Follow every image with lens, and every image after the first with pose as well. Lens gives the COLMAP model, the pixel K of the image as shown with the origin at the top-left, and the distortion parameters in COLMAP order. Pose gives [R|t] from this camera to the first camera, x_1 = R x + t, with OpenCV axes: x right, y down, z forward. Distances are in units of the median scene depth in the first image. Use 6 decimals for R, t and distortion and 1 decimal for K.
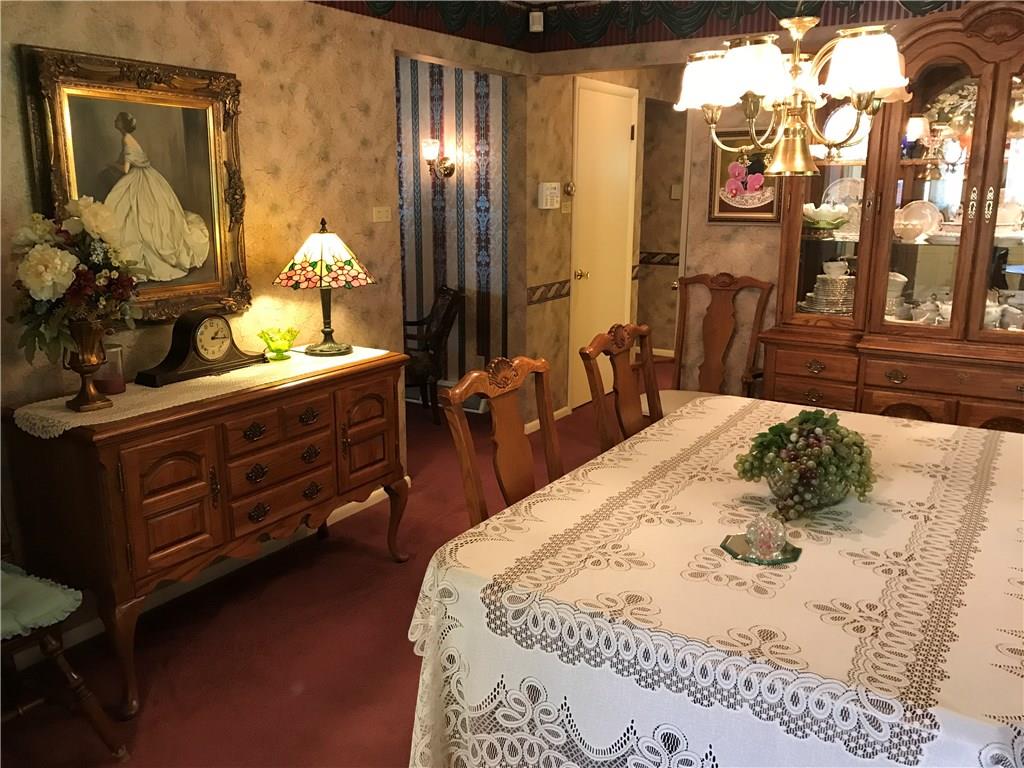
lens RADIAL K [[874.1, 0, 505.0], [0, 874.1, 384.7], [0, 0, 1]] dist [0.090366, -0.088973]
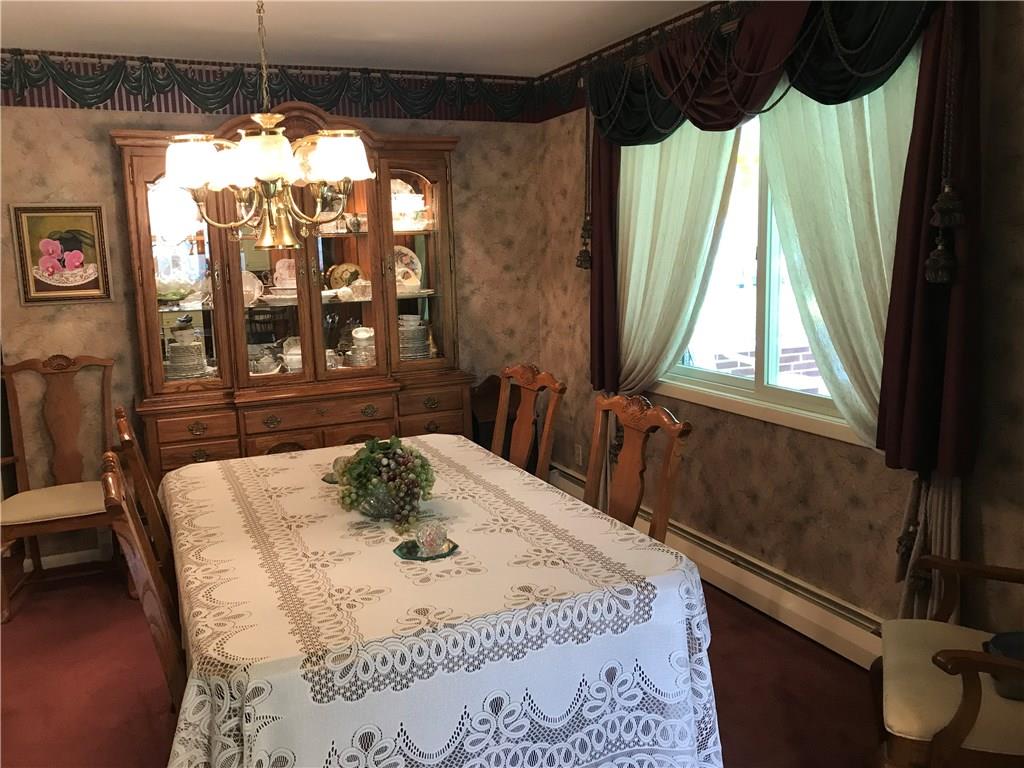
lens RADIAL K [[874.1, 0, 505.0], [0, 874.1, 384.7], [0, 0, 1]] dist [0.090366, -0.088973]
pose [[0.558910, -0.154813, 0.814649, -0.561727], [0.222675, 0.974355, 0.032392, -0.046200], [-0.798771, 0.163298, 0.579050, 0.172149]]
